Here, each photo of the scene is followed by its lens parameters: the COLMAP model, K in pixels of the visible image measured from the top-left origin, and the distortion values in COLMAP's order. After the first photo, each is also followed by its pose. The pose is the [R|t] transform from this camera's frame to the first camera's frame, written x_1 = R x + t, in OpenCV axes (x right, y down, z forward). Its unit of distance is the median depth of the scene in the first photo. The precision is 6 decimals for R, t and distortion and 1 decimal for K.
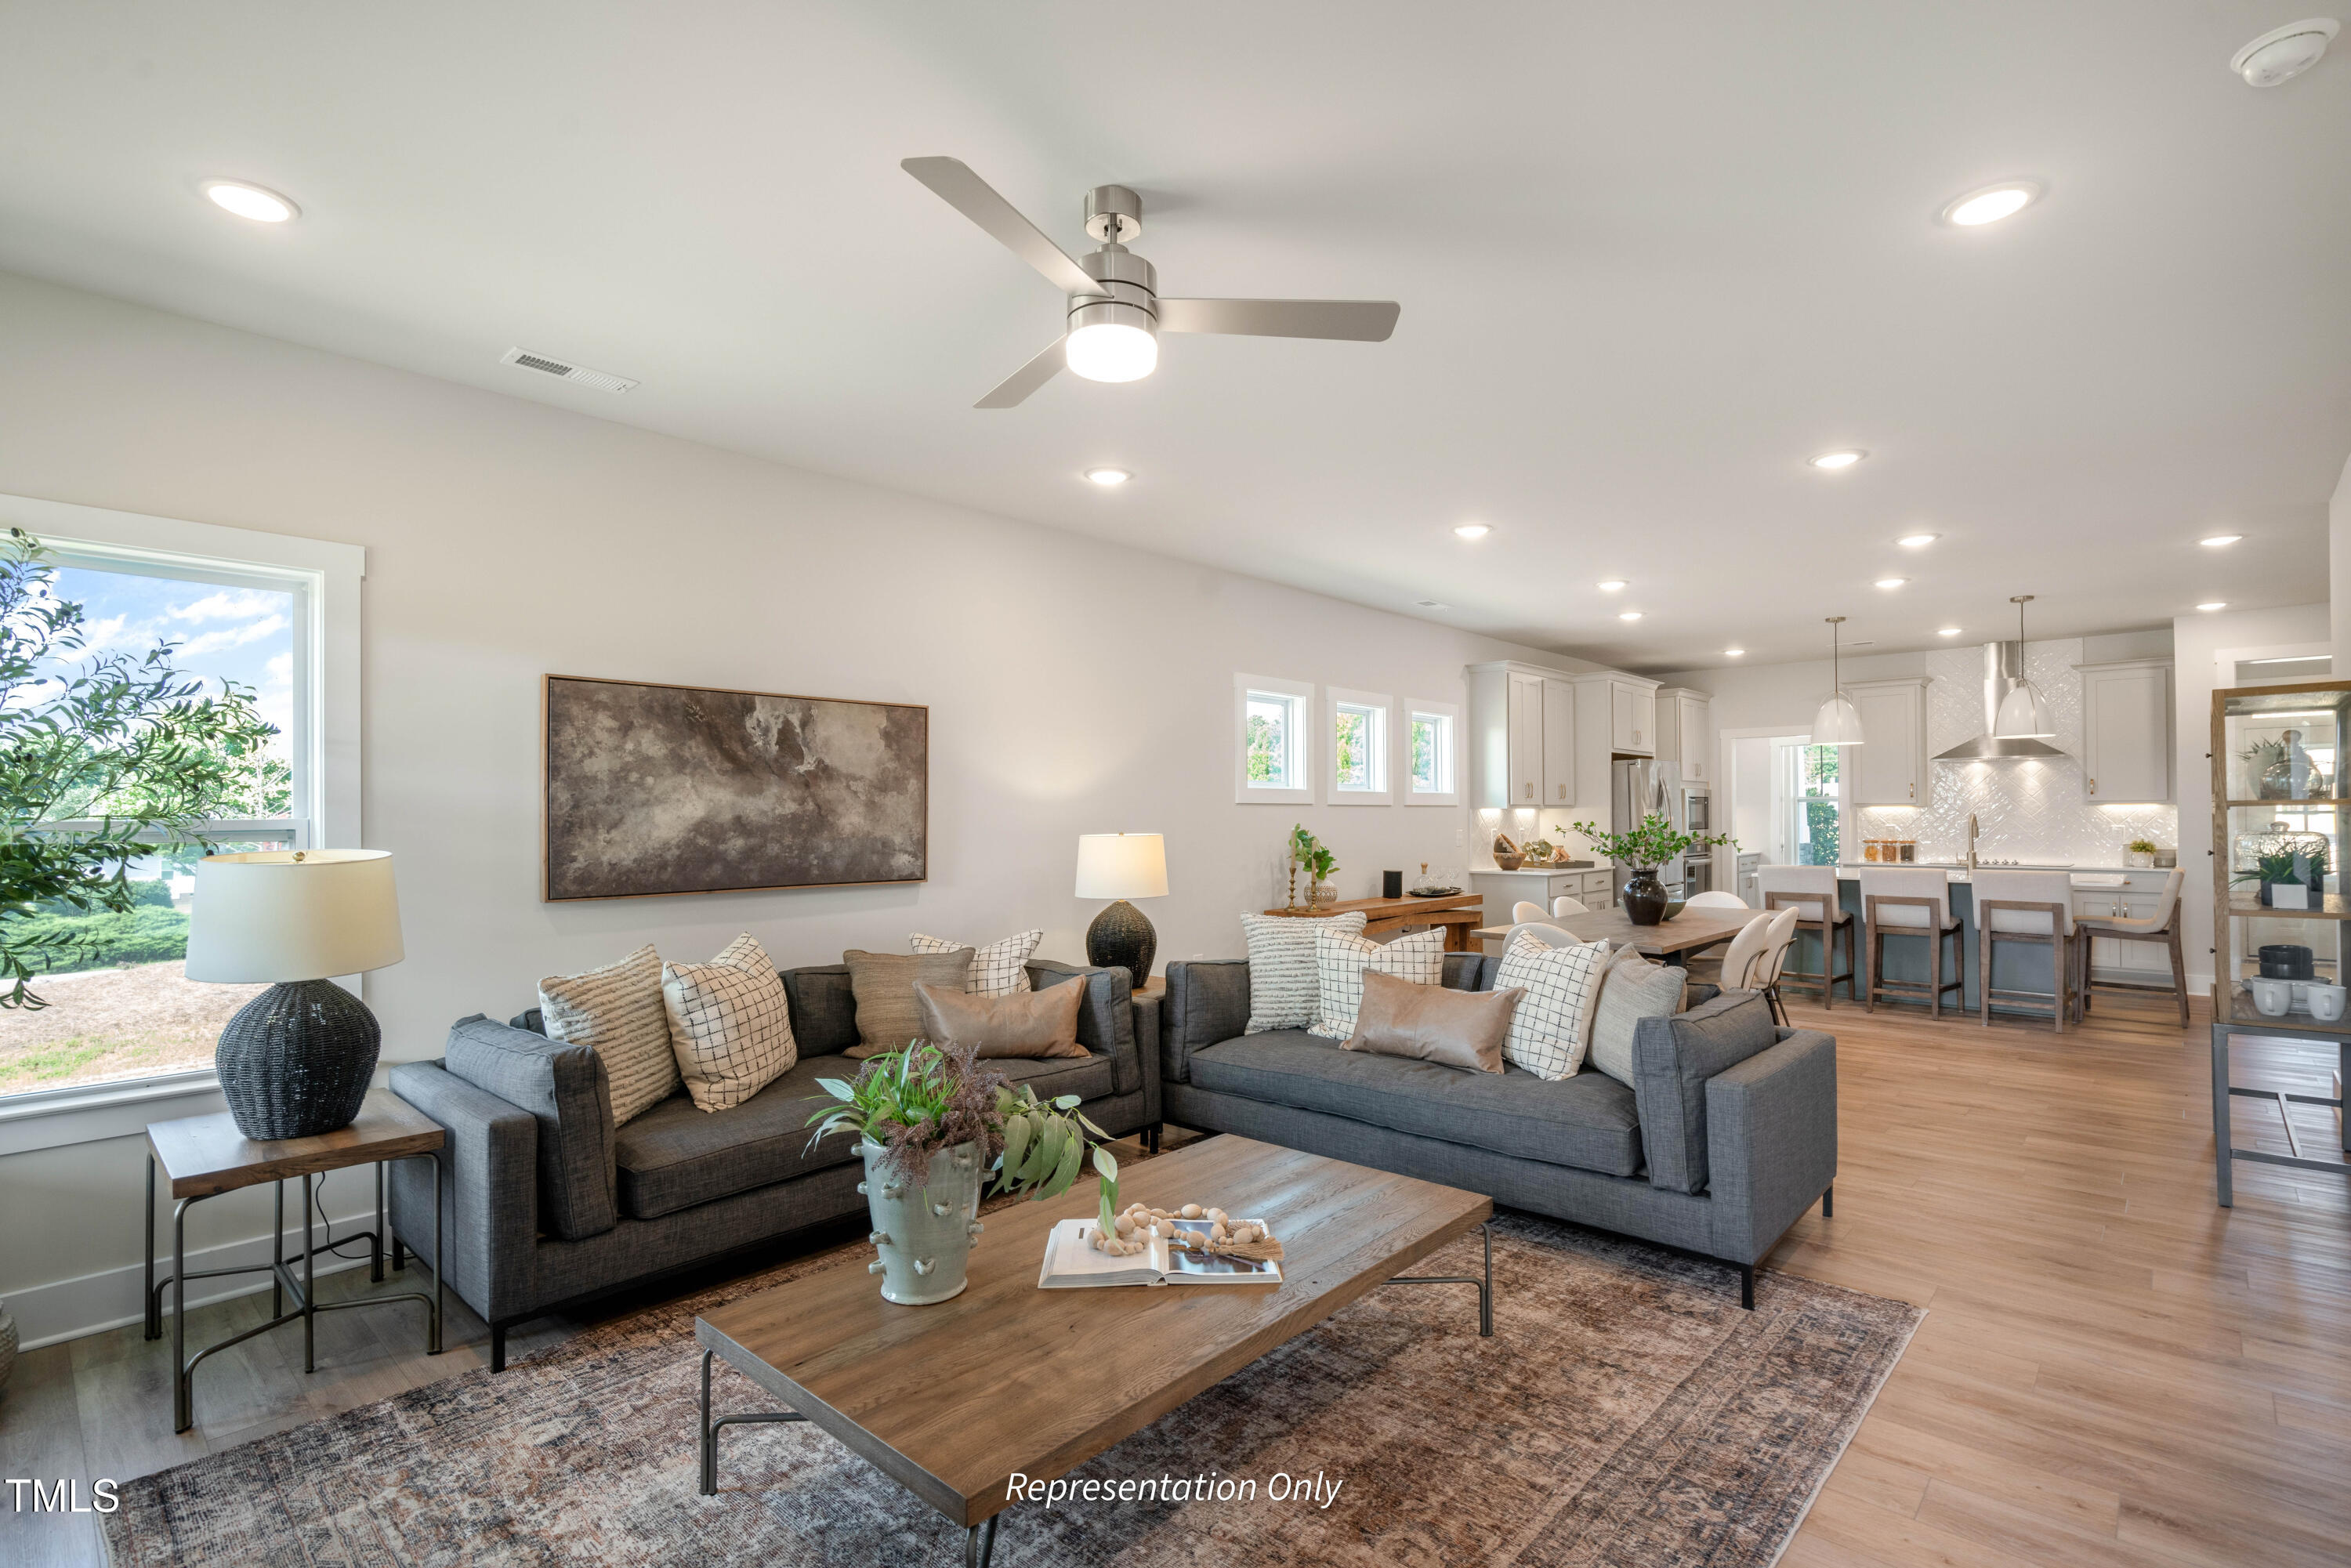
lens RADIAL K [[1105.7, 0, 1182.2], [0, 1105.7, 807.2], [0, 0, 1]] dist [-0.000306, 0.000719]
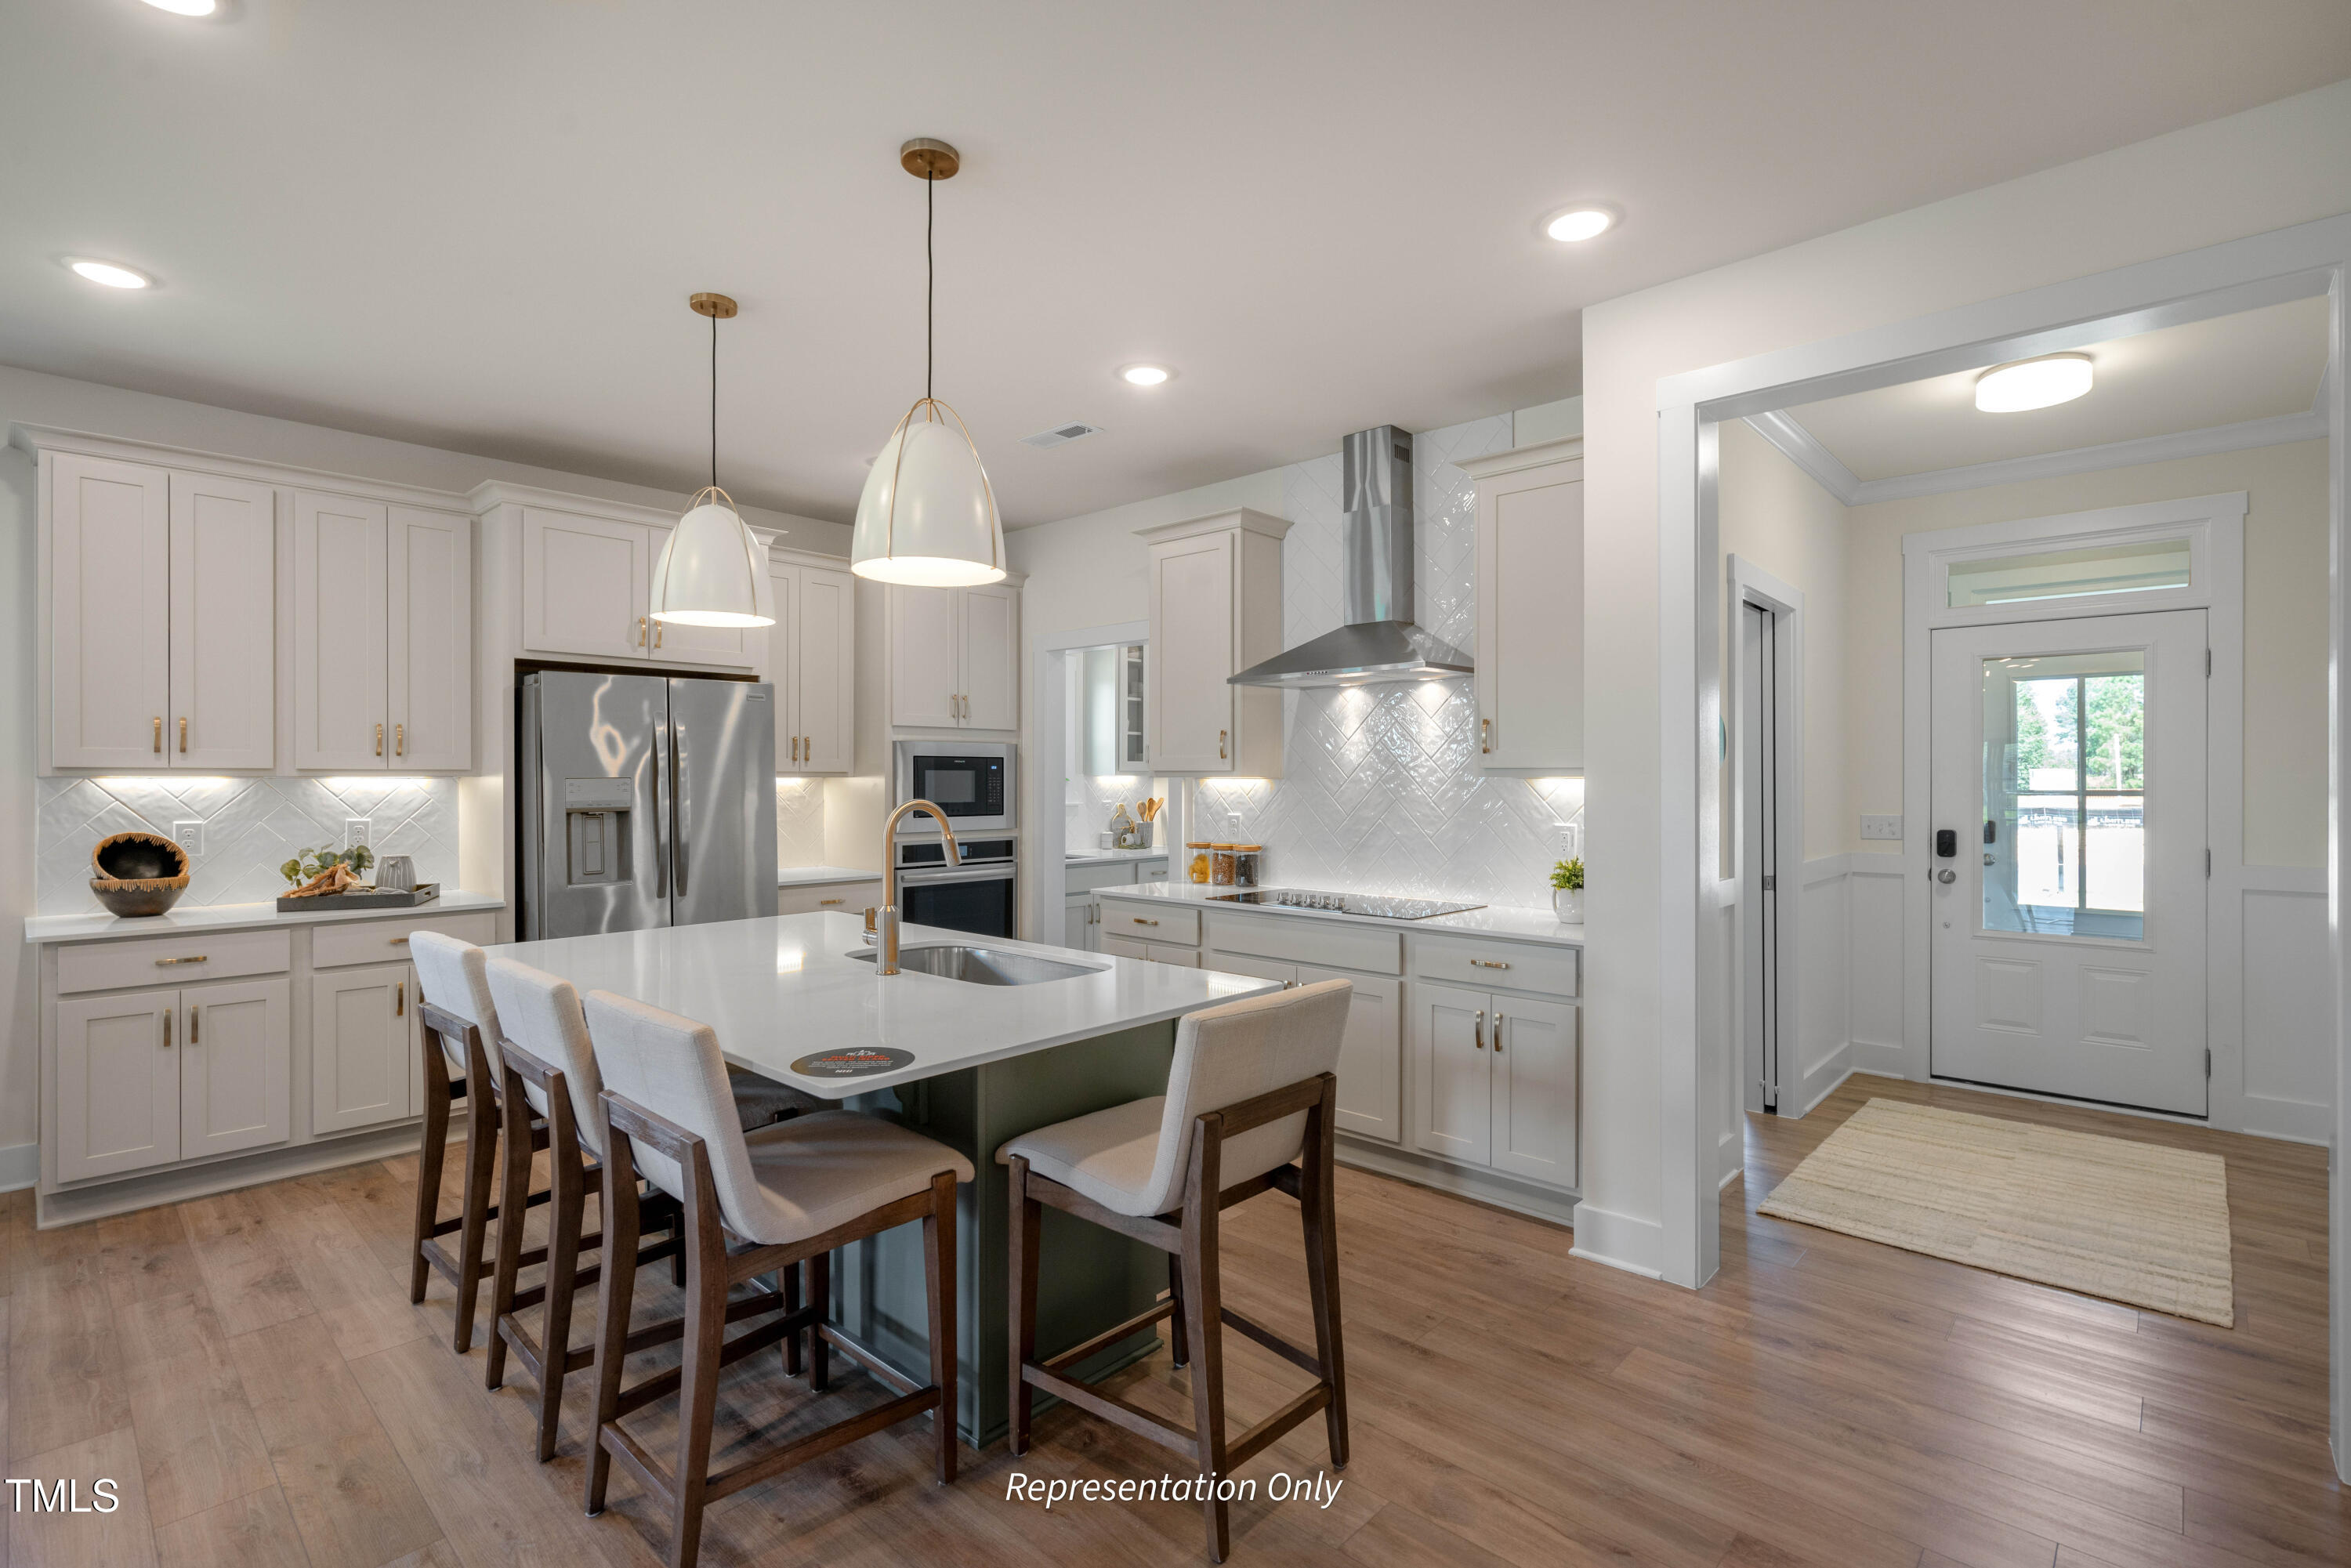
lens RADIAL K [[1134.0, 0, 1179.7], [0, 1134.0, 776.0], [0, 0, 1]] dist [0.037202, 0.000285]
pose [[0.999648, 0.005981, -0.025849, 0.722873], [-0.005844, 0.999969, 0.005356, -0.004304], [0.025880, -0.005203, 0.999652, 0.551888]]
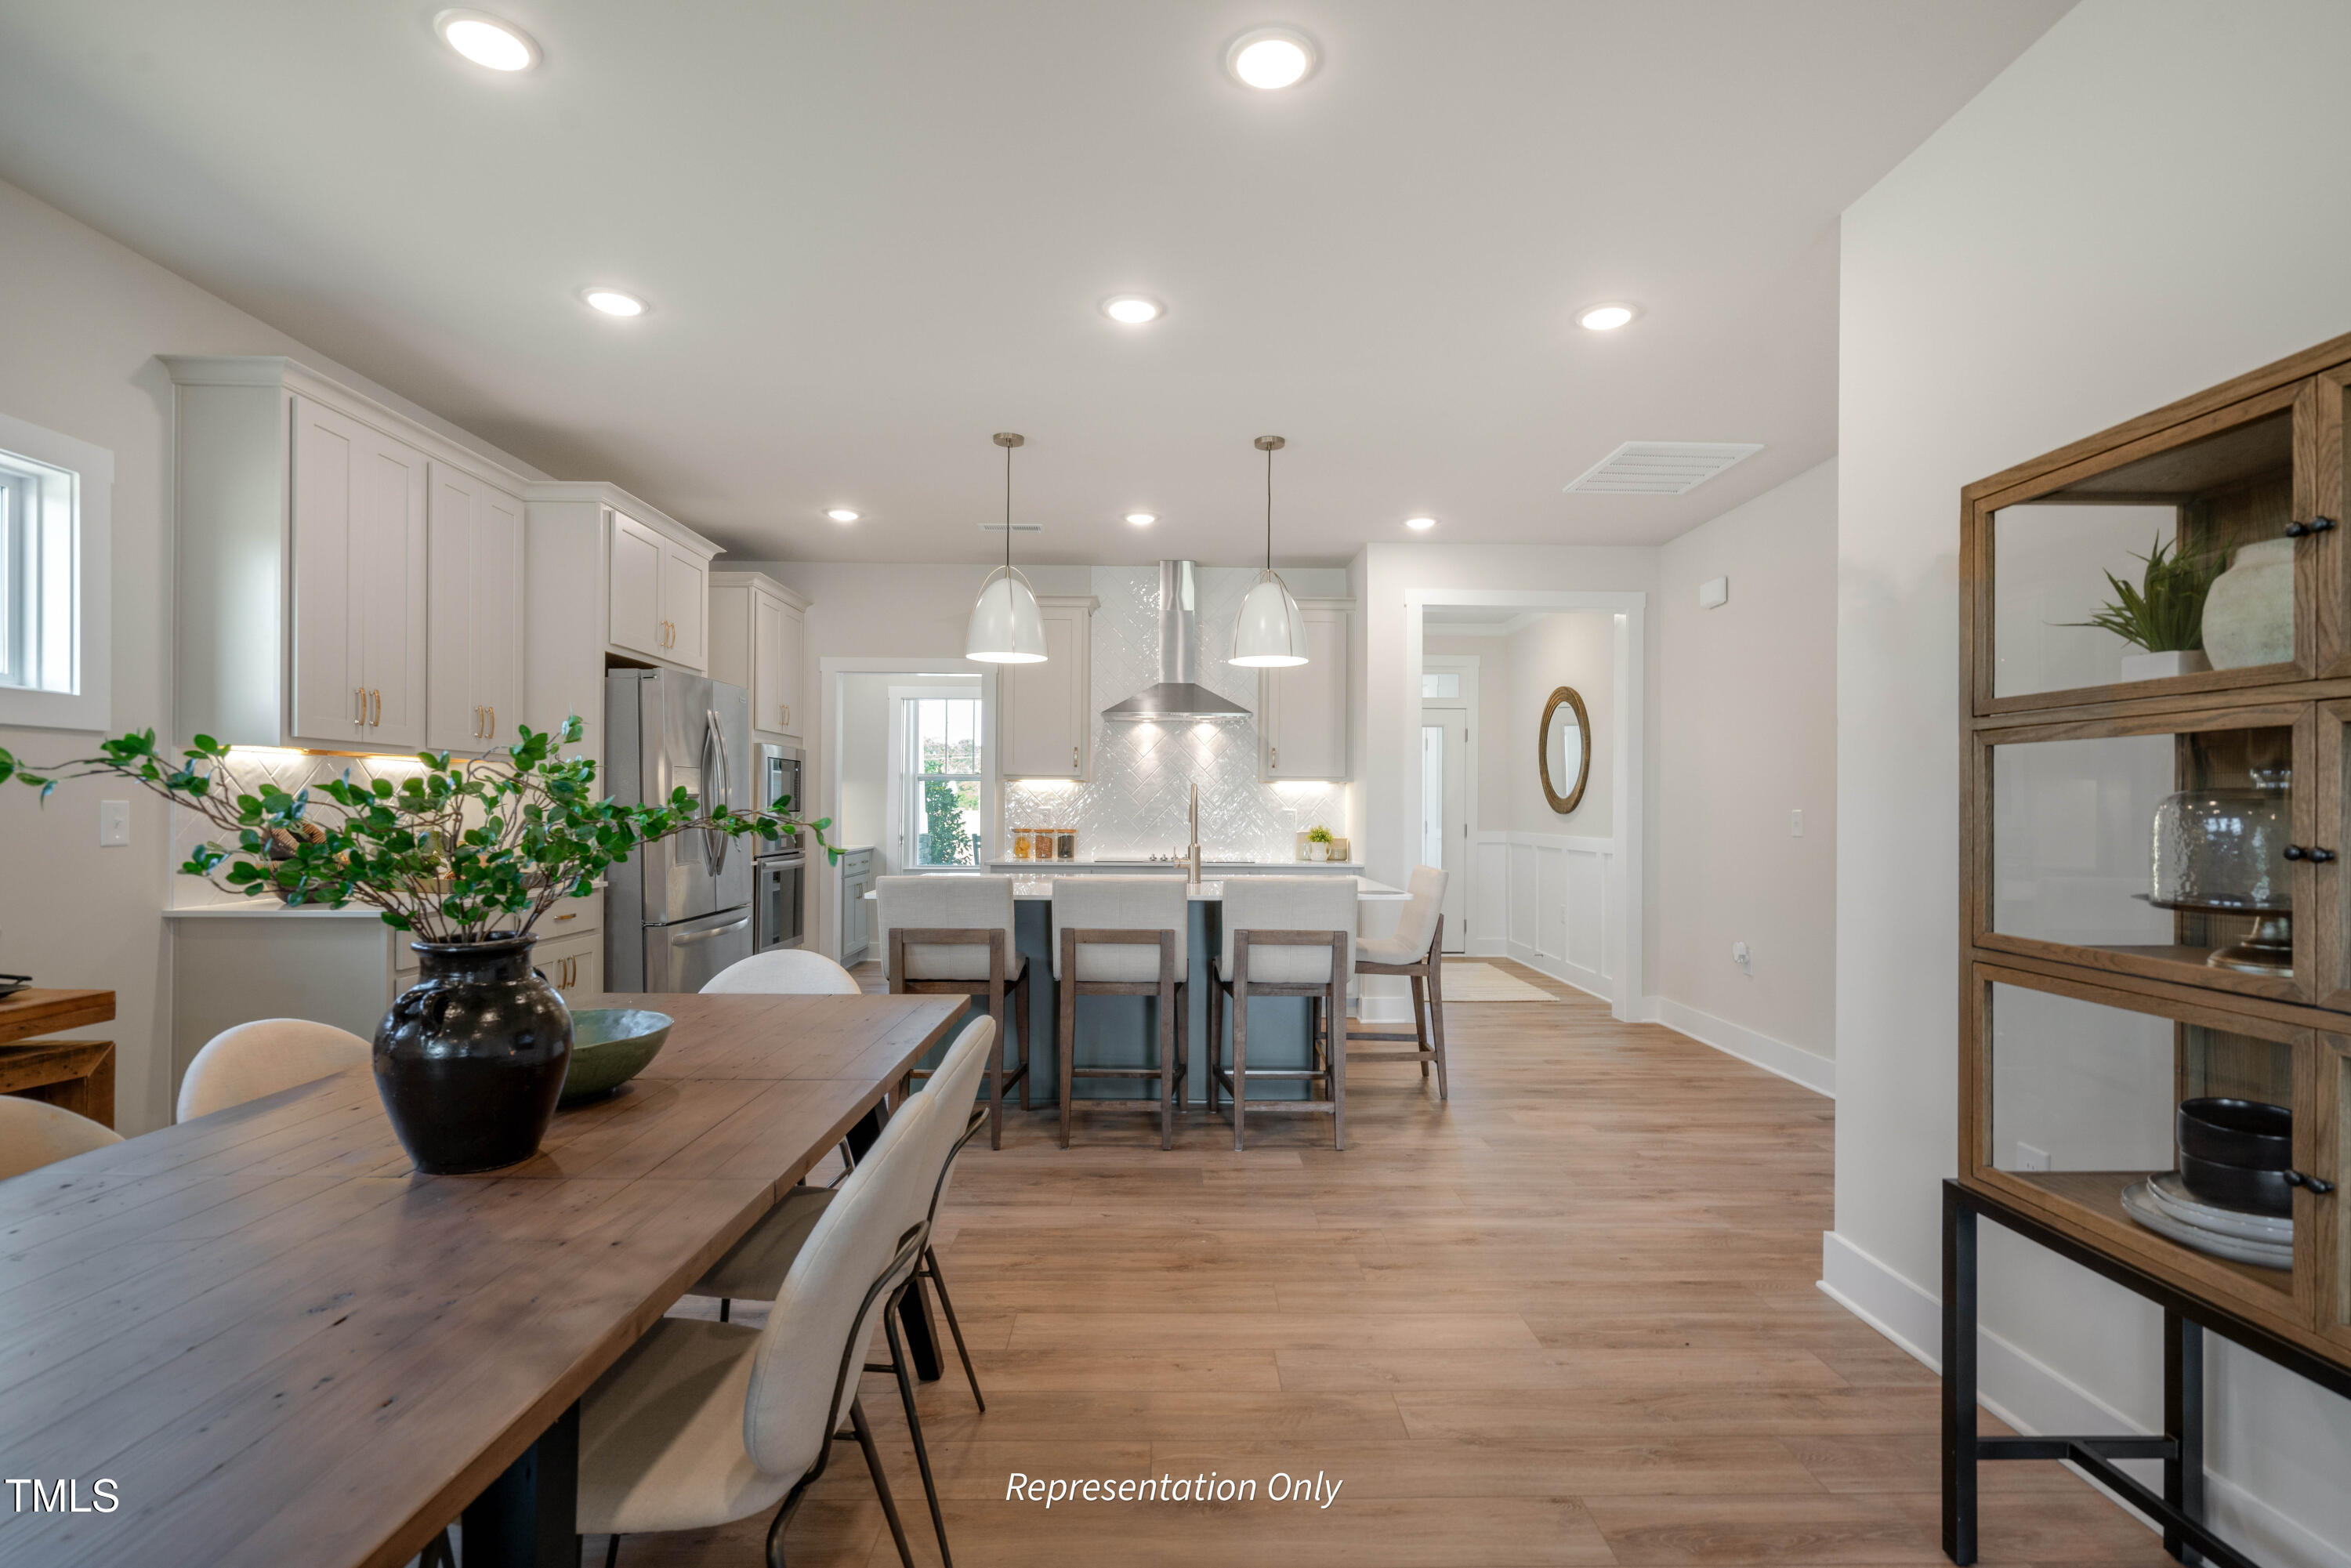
lens RADIAL K [[1105.7, 0, 1182.2], [0, 1105.7, 807.2], [0, 0, 1]] dist [-0.000306, 0.000719]
pose [[0.725623, 0.011824, 0.687990, 0.250064], [-0.016745, 0.999860, 0.000478, 0.016536], [-0.687888, -0.011867, 0.725720, 0.491169]]
